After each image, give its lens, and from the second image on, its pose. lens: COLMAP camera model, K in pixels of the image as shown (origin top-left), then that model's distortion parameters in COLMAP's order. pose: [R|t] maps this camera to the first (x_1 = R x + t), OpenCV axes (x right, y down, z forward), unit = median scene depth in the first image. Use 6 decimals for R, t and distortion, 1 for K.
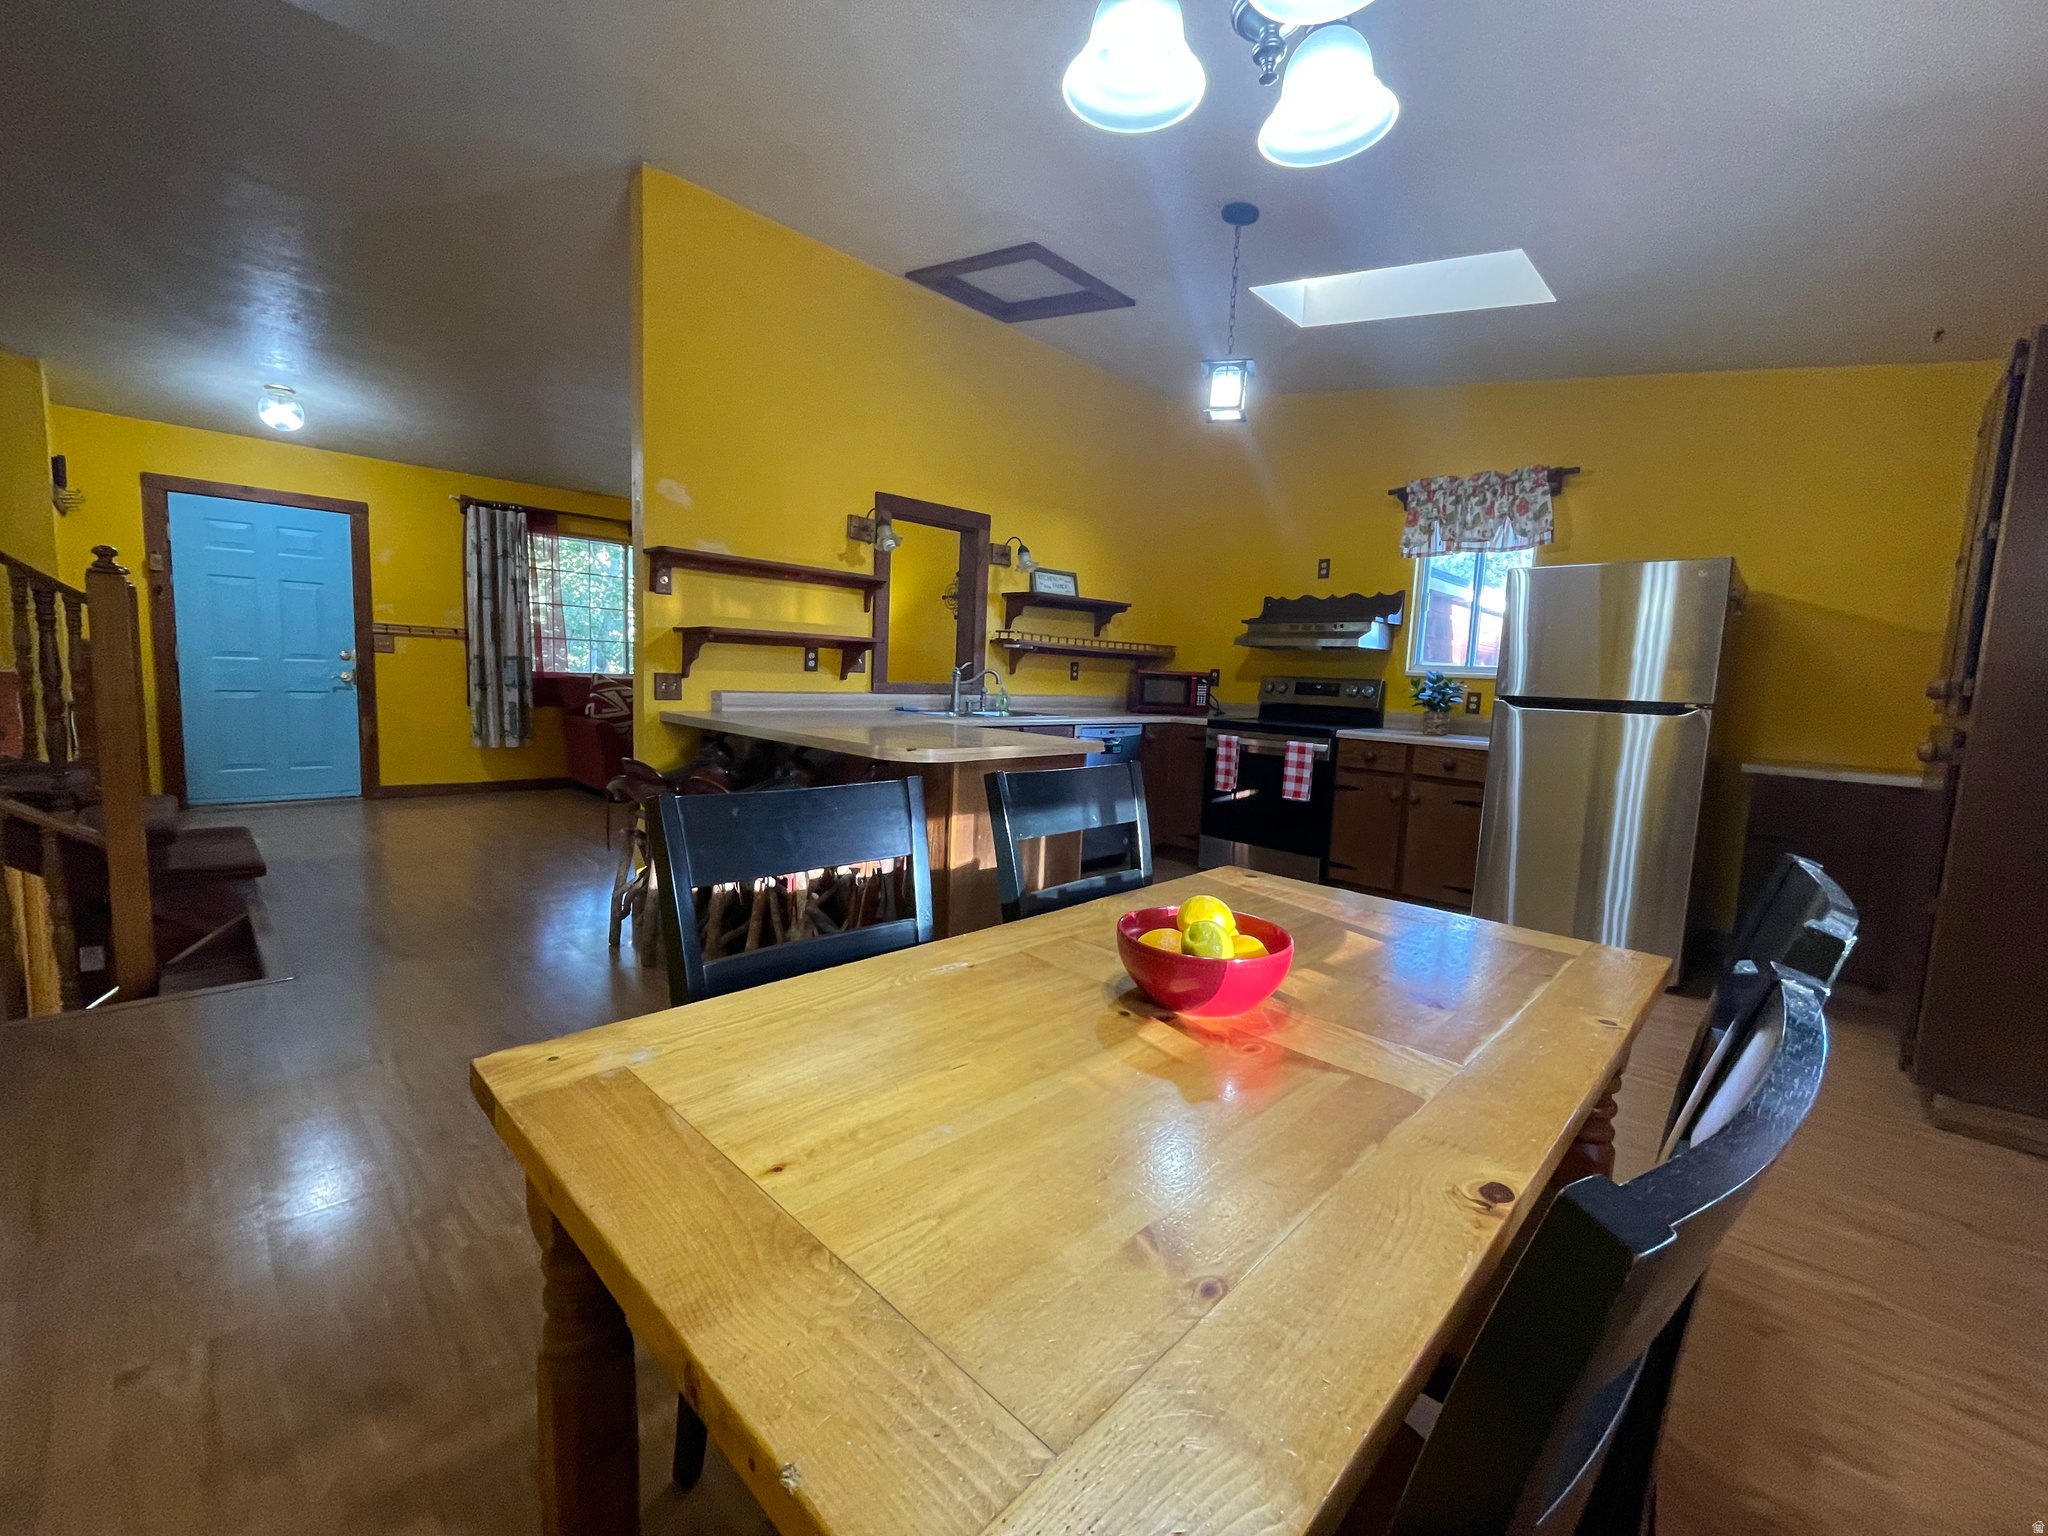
lens RADIAL K [[836.7, 0, 1018.5], [0, 836.7, 764.7], [0, 0, 1]] dist [-0.003308, 0.000425]
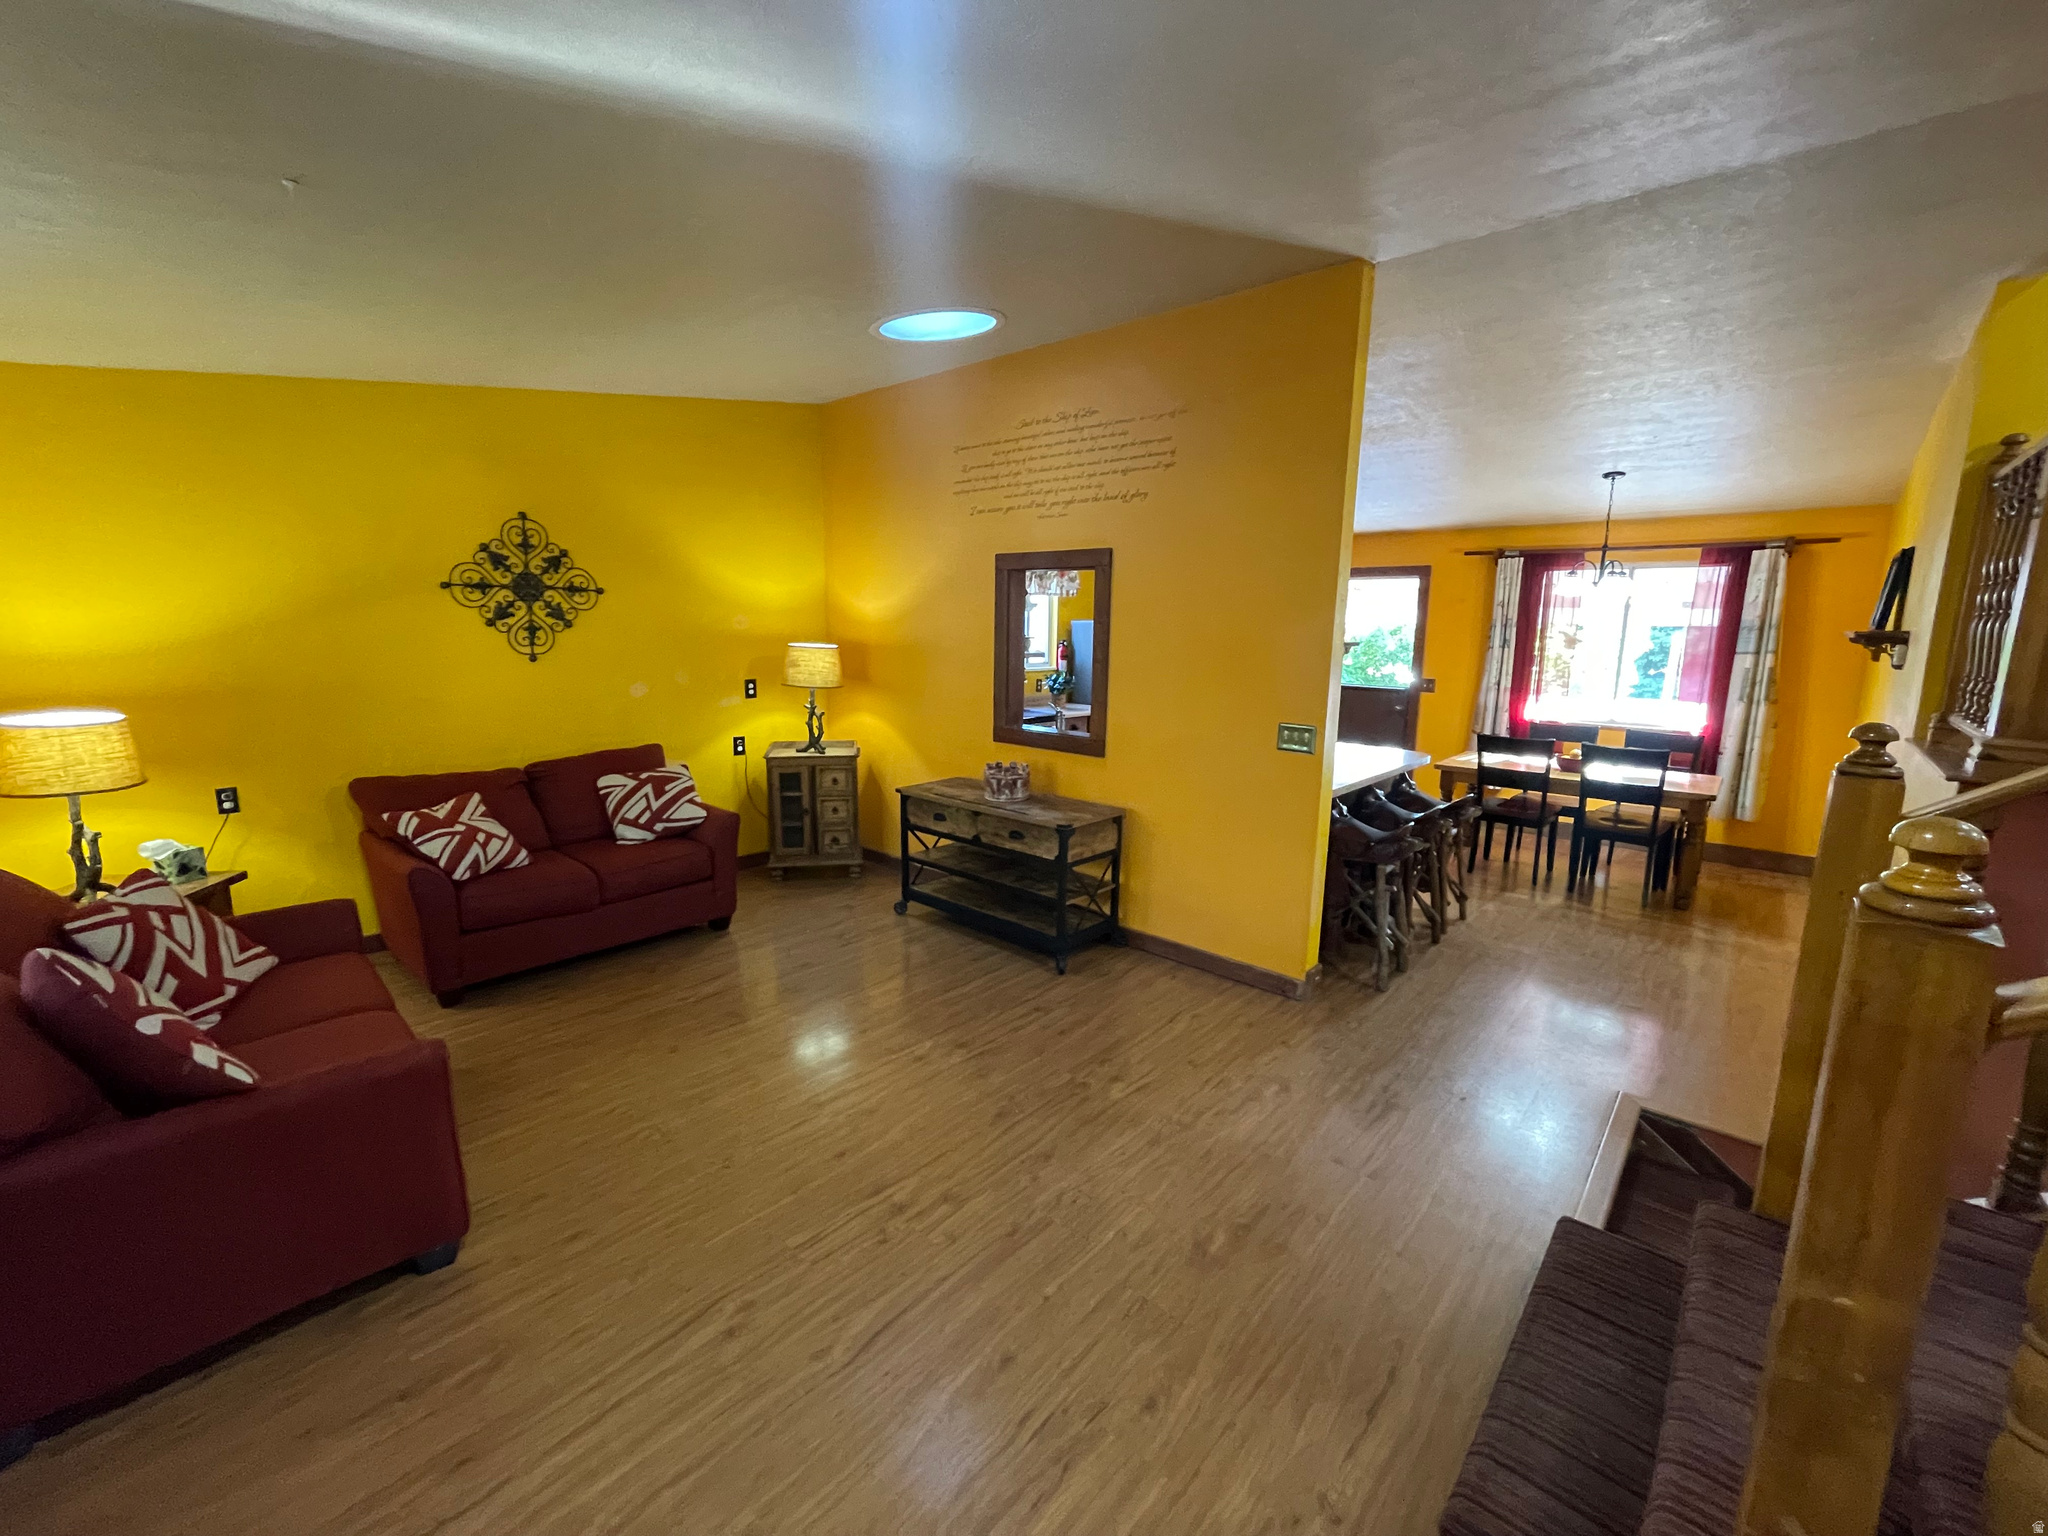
lens RADIAL K [[836.7, 0, 1024.7], [0, 836.7, 766.0], [0, 0, 1]] dist [-0.003308, 0.000425]
pose [[-0.042936, -0.213070, 0.976093, -1.120869], [0.095587, 0.971636, 0.216301, -0.283033], [-0.994495, 0.102589, -0.021351, 1.089707]]
